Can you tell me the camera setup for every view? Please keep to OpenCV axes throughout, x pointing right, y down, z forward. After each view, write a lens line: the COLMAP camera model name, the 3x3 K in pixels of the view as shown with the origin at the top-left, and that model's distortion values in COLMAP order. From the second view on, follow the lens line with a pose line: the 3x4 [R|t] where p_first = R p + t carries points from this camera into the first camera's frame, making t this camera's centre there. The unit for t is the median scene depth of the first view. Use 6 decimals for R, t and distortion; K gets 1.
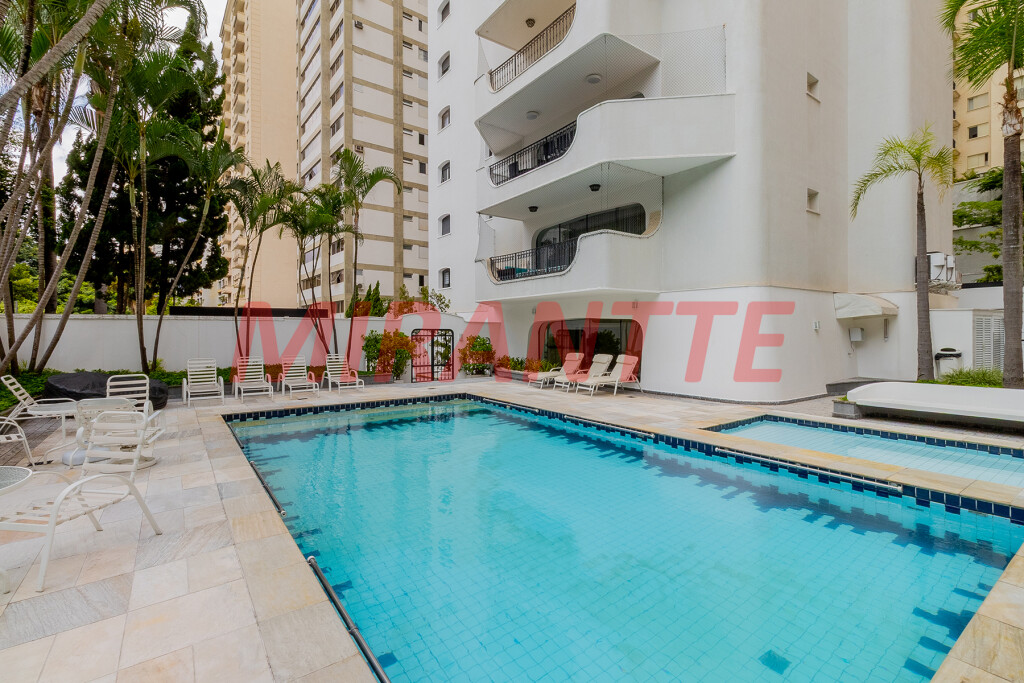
lens RADIAL K [[459.2, 0, 516.0], [0, 459.2, 330.9], [0, 0, 1]] dist [0.001397, 0.000207]
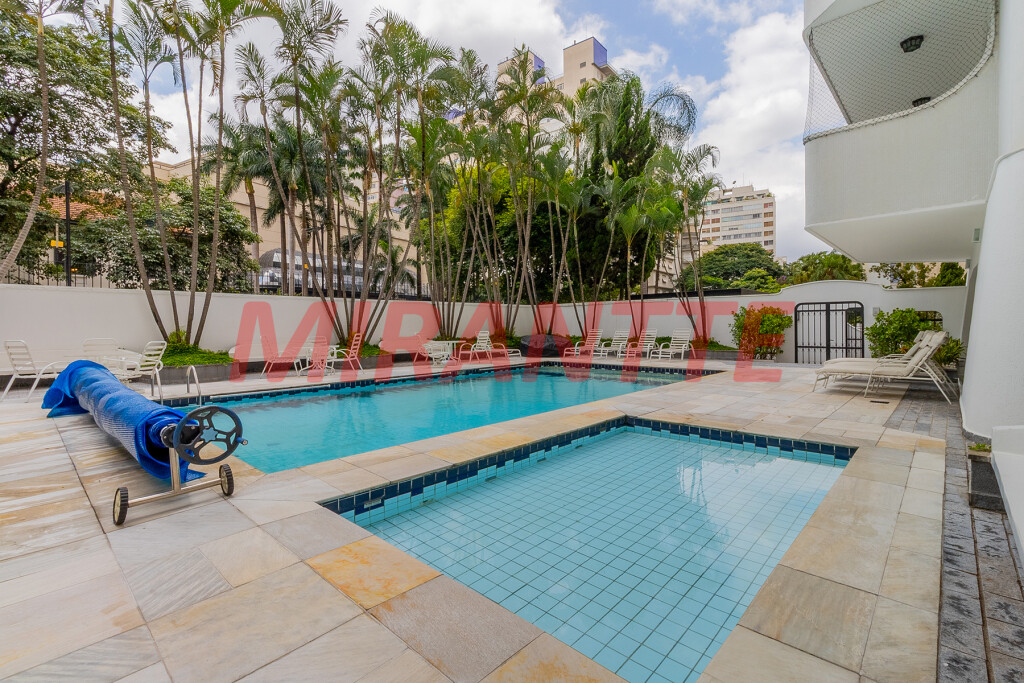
lens RADIAL K [[459.2, 0, 516.0], [0, 459.2, 330.9], [0, 0, 1]] dist [0.001397, 0.000207]
pose [[0.176476, 0.011754, -0.984235, 0.623613], [0.012921, 0.999815, 0.014256, 0.032046], [0.984220, -0.015233, 0.176291, 0.375271]]
